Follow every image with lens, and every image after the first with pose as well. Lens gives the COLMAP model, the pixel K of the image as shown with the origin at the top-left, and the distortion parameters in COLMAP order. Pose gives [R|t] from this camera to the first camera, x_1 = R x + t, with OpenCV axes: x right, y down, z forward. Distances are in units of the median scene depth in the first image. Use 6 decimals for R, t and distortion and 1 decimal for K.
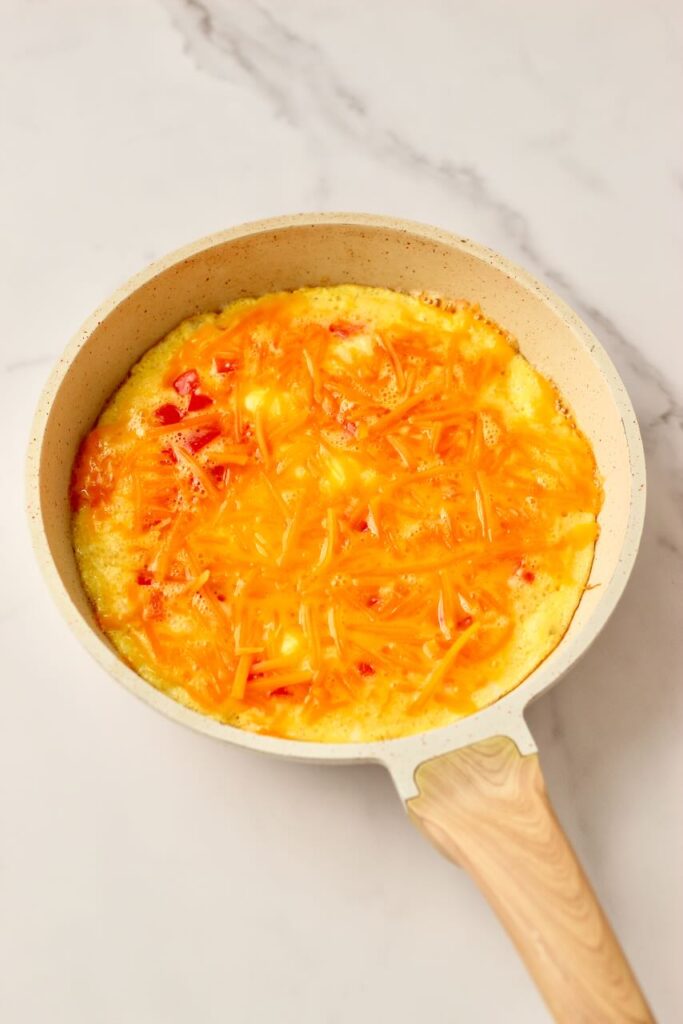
lens RADIAL K [[2633.9, 0, 341.6], [0, 2633.9, 510.0], [0, 0, 1]] dist [-0.168699, 0.000000]
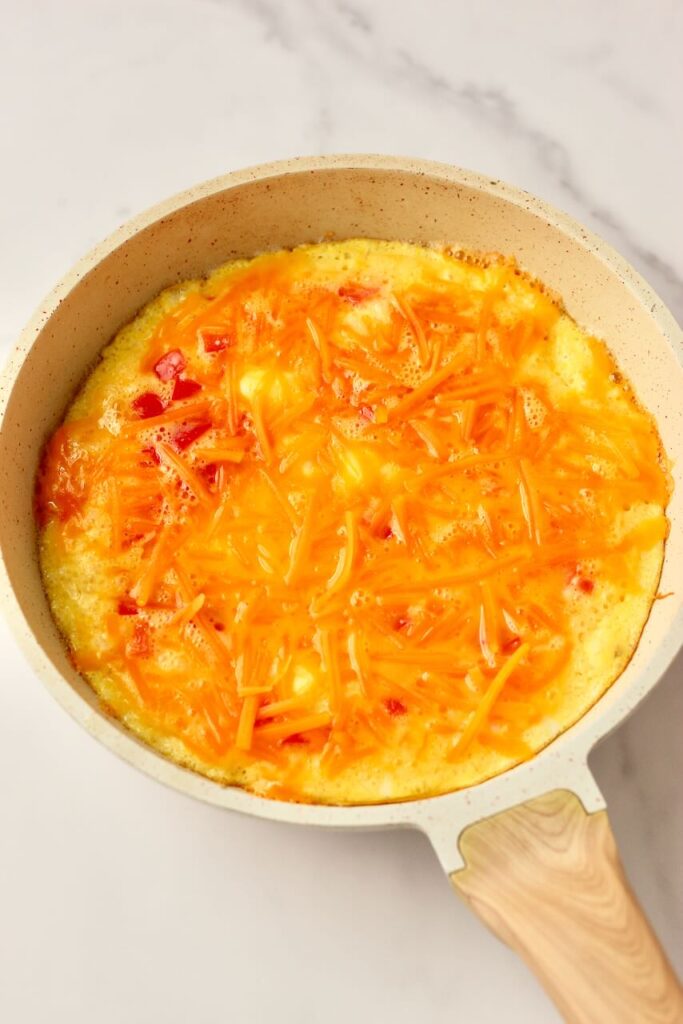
lens RADIAL K [[2633.9, 0, 341.5], [0, 2633.9, 506.0], [0, 0, 1]] dist [-0.168699, 0.000000]
pose [[0.999113, -0.039129, -0.015551, 0.007346], [0.039716, 0.998431, 0.039467, -0.035672], [0.013982, -0.040050, 0.999100, 0.166395]]
